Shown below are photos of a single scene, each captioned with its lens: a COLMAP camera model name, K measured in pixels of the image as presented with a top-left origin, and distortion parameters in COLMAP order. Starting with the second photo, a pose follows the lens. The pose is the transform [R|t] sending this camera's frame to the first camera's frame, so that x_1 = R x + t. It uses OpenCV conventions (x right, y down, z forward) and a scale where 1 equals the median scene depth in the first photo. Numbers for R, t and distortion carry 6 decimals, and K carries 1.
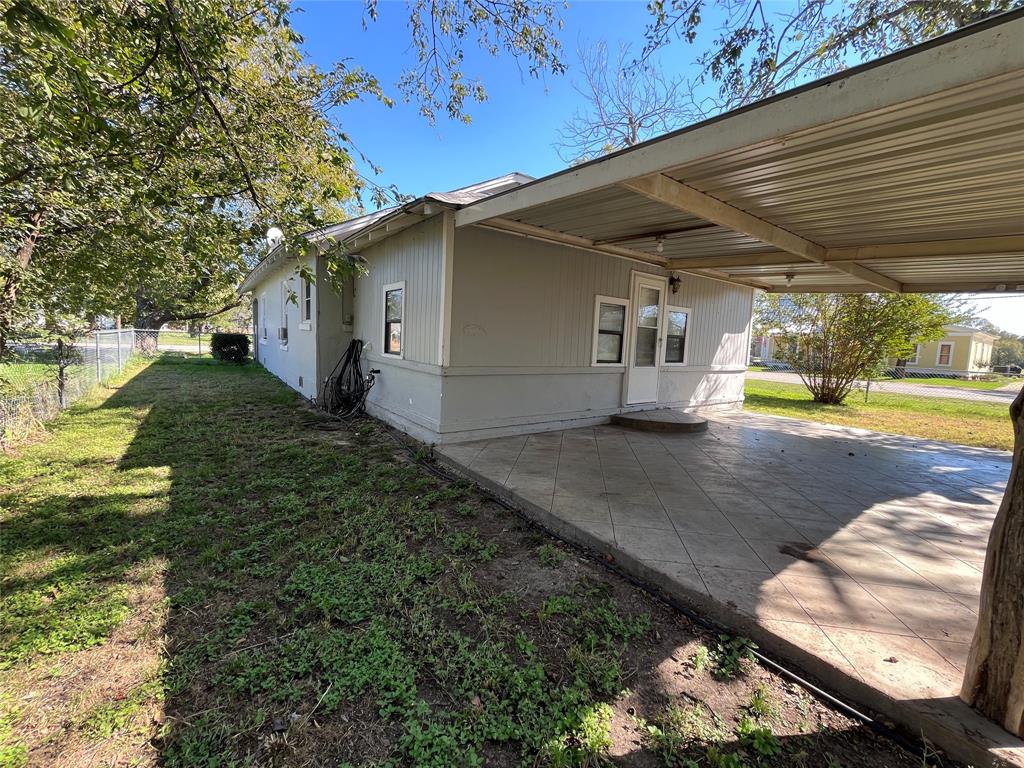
lens RADIAL K [[414.9, 0, 514.9], [0, 414.9, 382.8], [0, 0, 1]] dist [-0.000396, -0.000217]
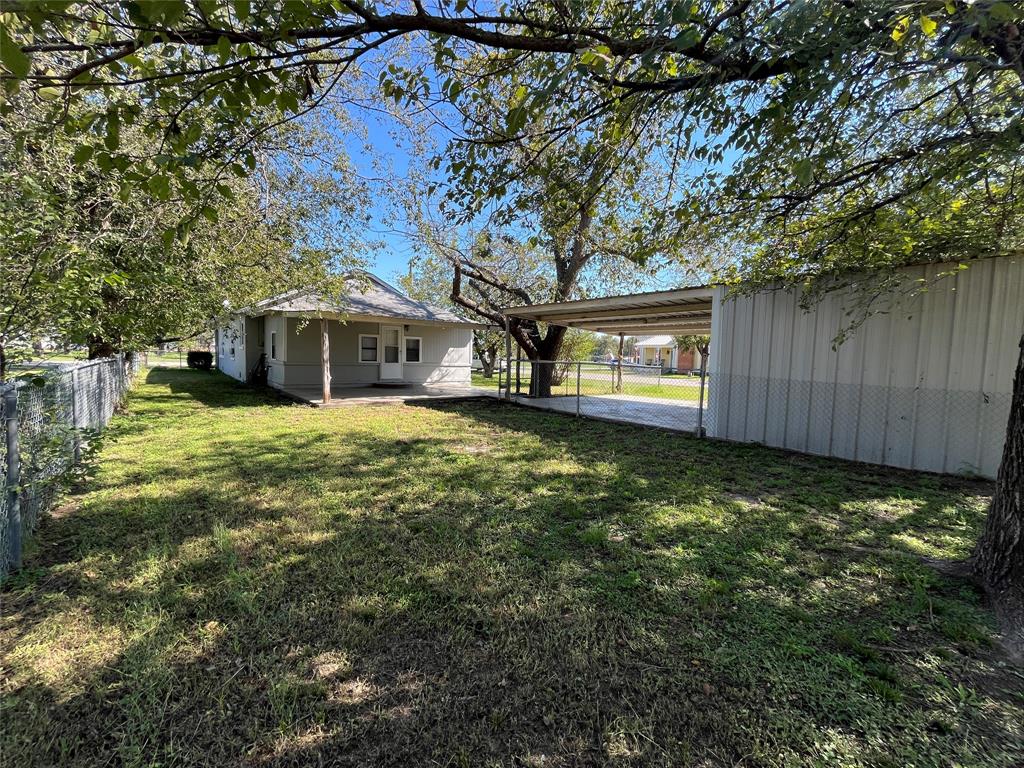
lens RADIAL K [[414.9, 0, 510.0], [0, 414.9, 385.2], [0, 0, 1]] dist [-0.000396, -0.000217]
pose [[0.998263, -0.020080, 0.055388, 0.693331], [0.021615, 0.999395, -0.027243, 0.133485], [-0.054807, 0.028393, 0.998093, -1.101710]]
